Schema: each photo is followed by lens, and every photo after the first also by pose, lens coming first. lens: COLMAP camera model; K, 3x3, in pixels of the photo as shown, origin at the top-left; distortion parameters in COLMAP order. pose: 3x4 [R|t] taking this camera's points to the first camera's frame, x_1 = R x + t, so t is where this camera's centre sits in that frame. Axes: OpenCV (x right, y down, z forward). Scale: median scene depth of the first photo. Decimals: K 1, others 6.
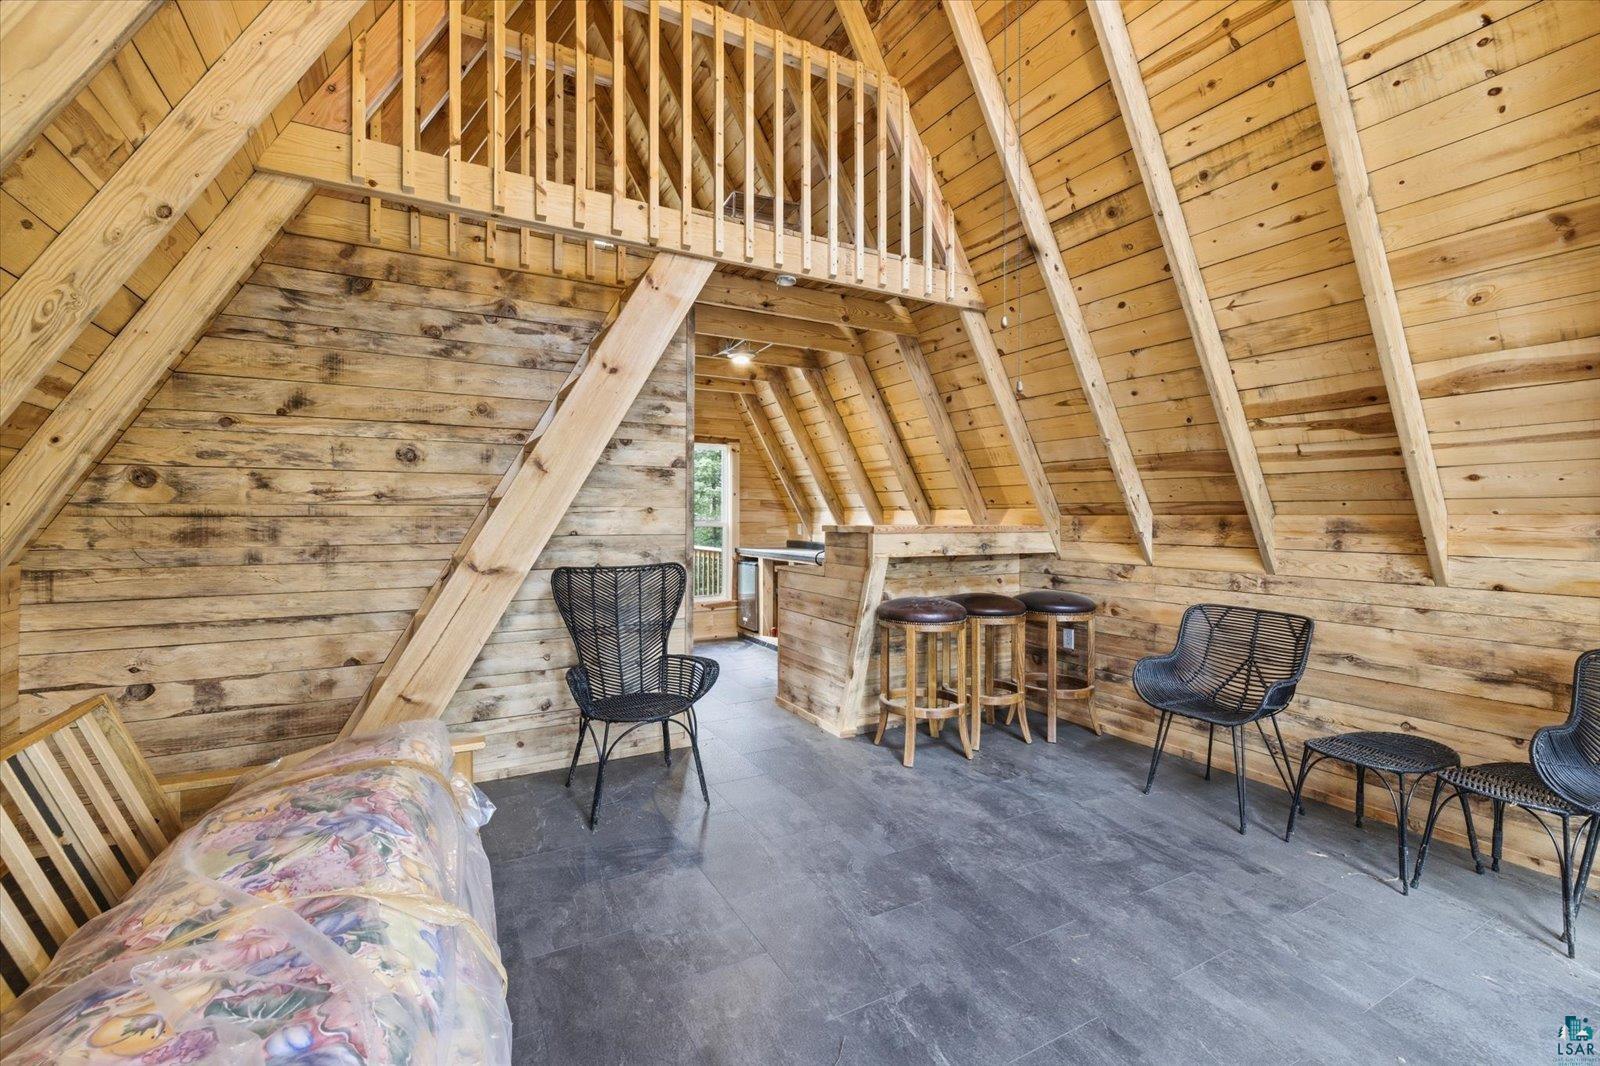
lens RADIAL K [[679.3, 0, 787.3], [0, 679.3, 528.6], [0, 0, 1]] dist [0.008476, -0.000576]
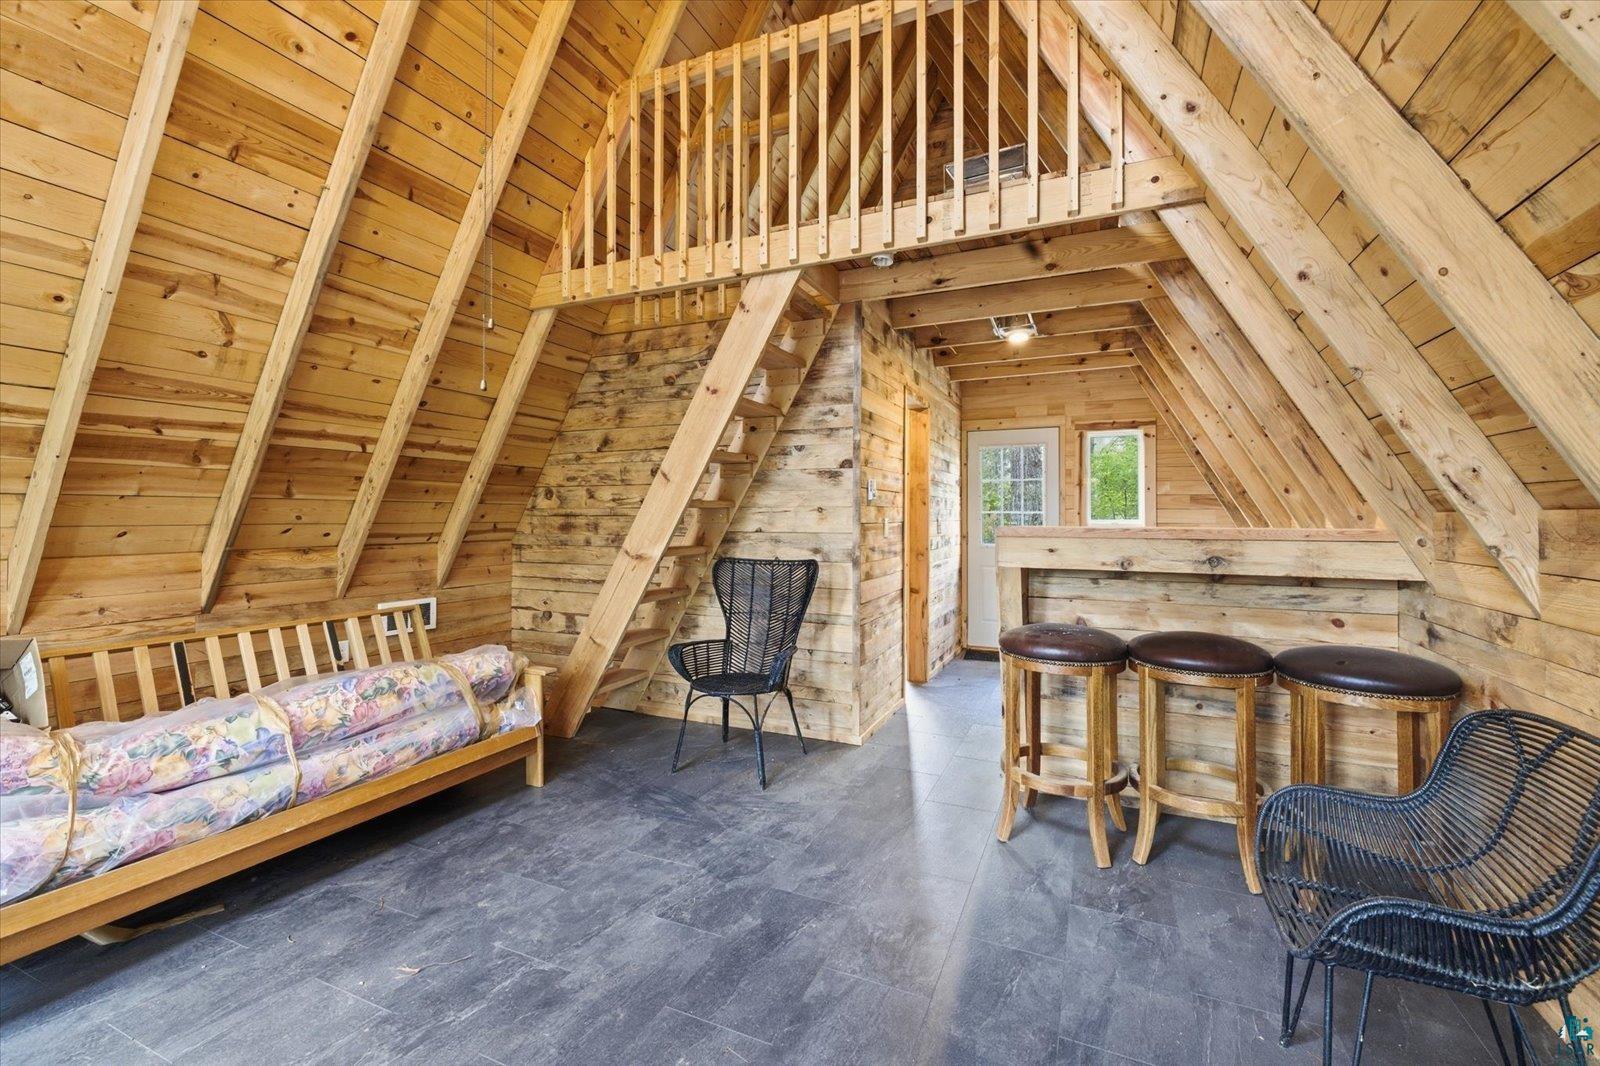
lens RADIAL K [[679.3, 0, 794.2], [0, 679.3, 519.0], [0, 0, 1]] dist [0.008476, -0.000576]
pose [[0.606957, 0.001831, -0.794732, 0.746117], [-0.013775, 0.999871, -0.008216, -0.004053], [0.794615, 0.015935, 0.606905, 0.392724]]
